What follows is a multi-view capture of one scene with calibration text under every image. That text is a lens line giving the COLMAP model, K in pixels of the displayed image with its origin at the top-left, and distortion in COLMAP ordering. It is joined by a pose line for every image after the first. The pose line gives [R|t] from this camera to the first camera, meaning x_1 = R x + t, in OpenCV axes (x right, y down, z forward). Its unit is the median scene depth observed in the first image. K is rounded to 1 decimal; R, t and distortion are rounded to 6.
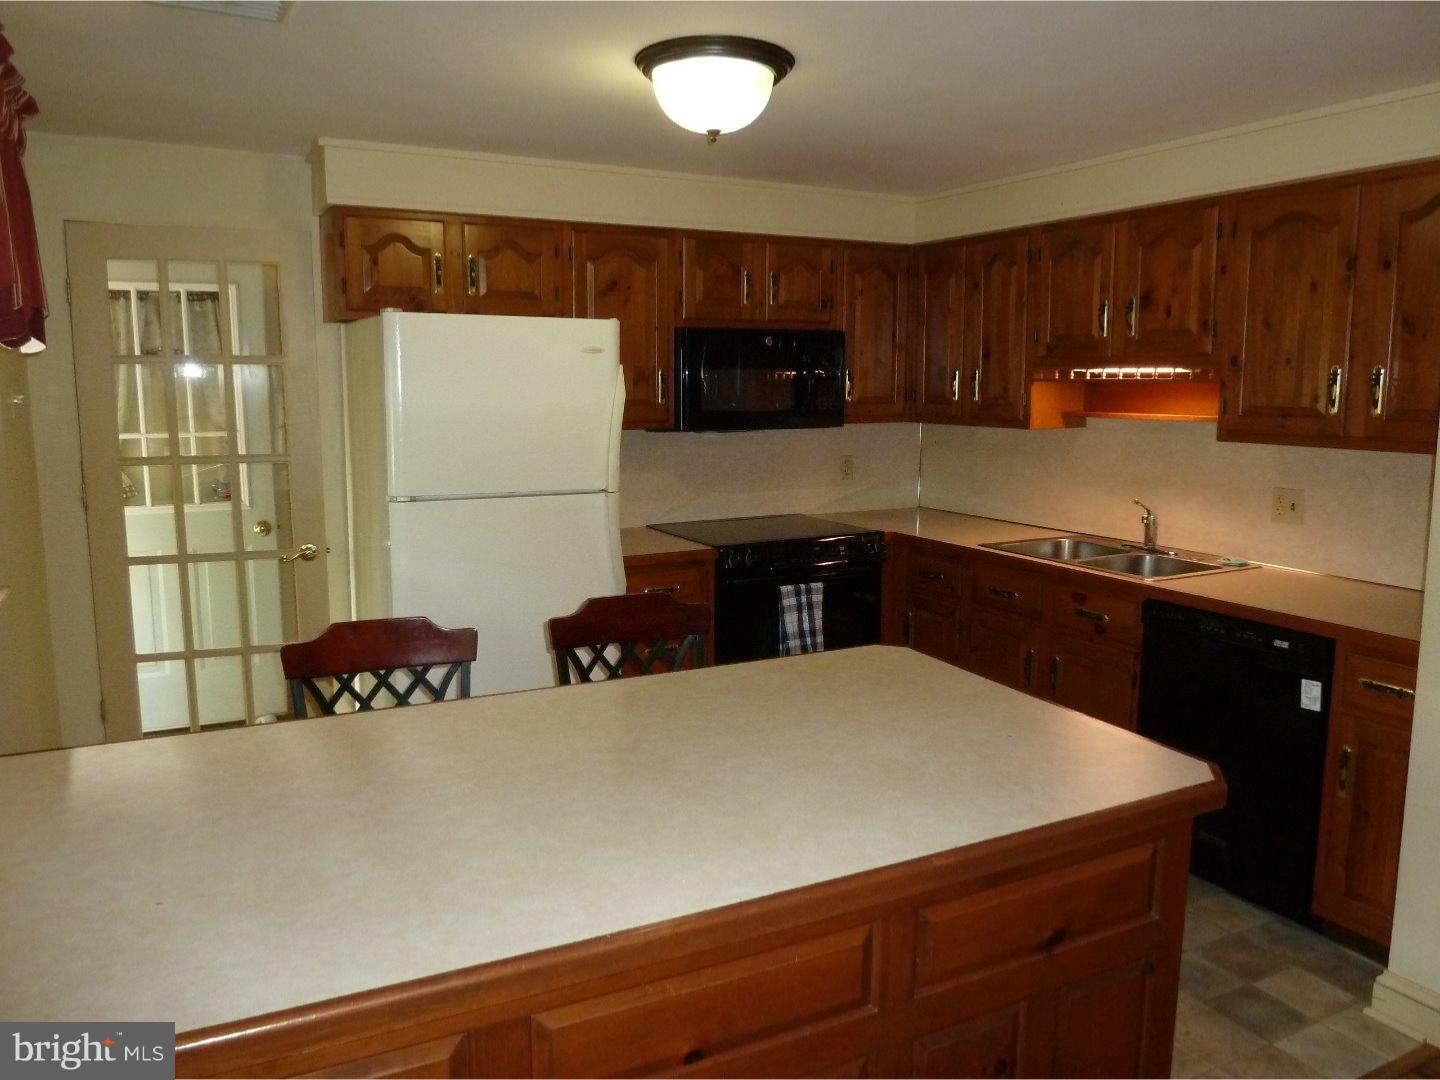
lens RADIAL K [[1086.0, 0, 718.5], [0, 1086.0, 536.5], [0, 0, 1]] dist [-0.032505, 0.001503]
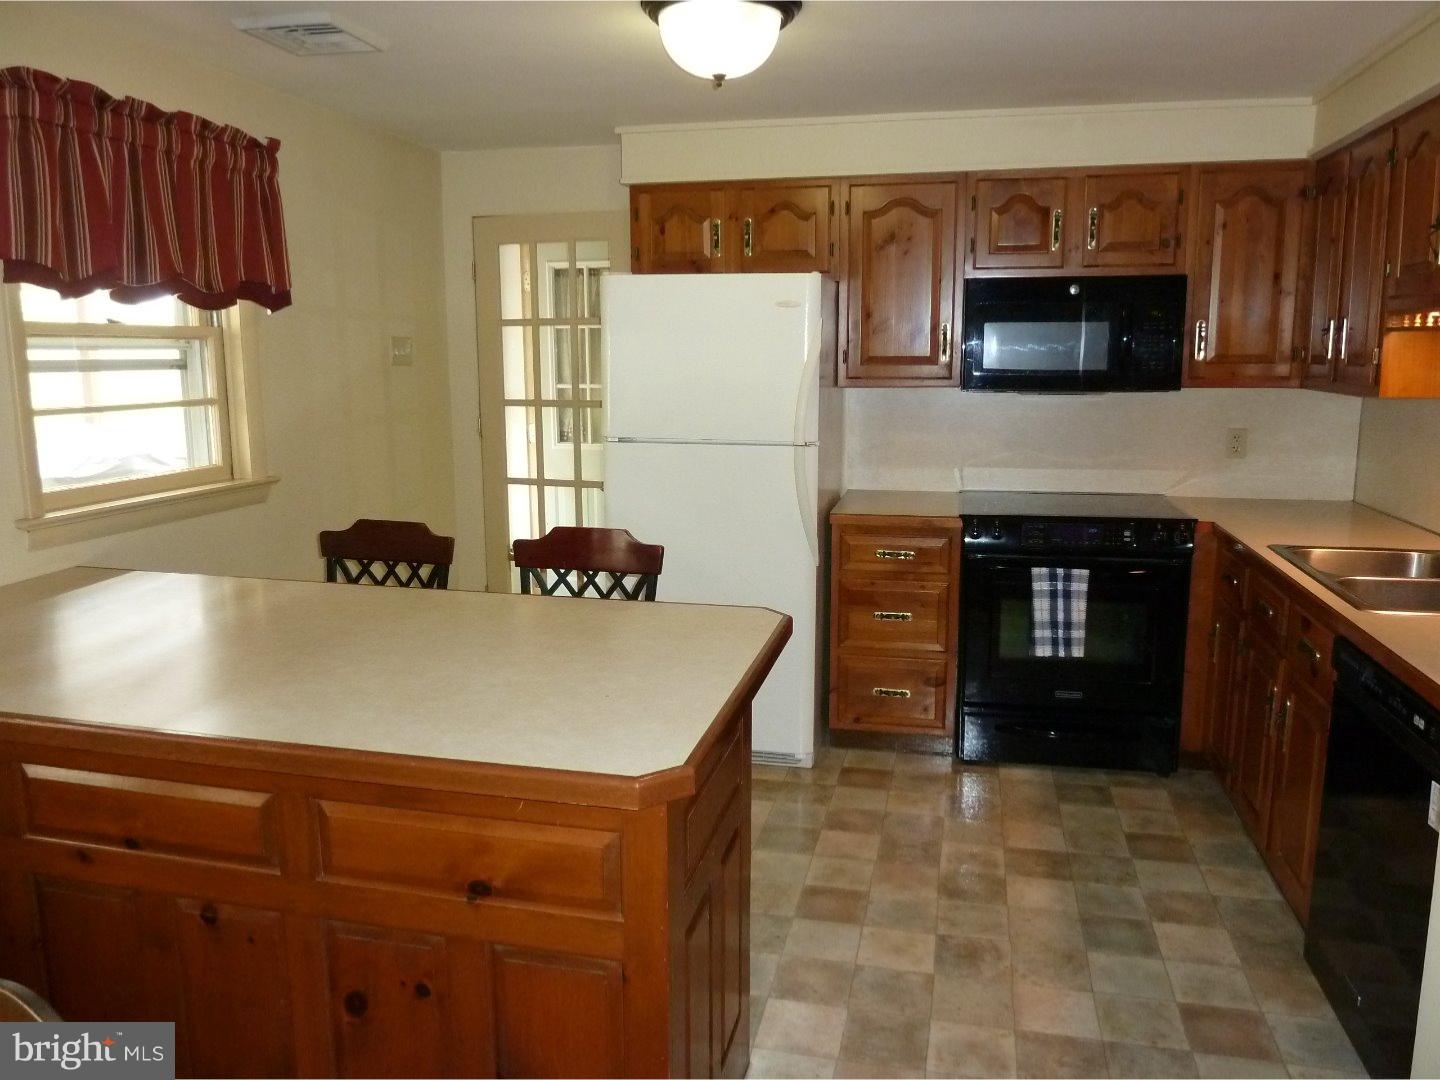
lens RADIAL K [[1086.0, 0, 711.4], [0, 1086.0, 538.9], [0, 0, 1]] dist [-0.032505, 0.001503]
pose [[0.755503, 0.107287, -0.646301, 0.425048], [-0.089906, 0.994145, 0.059933, -0.006658], [0.648947, 0.012826, 0.760725, 0.155012]]
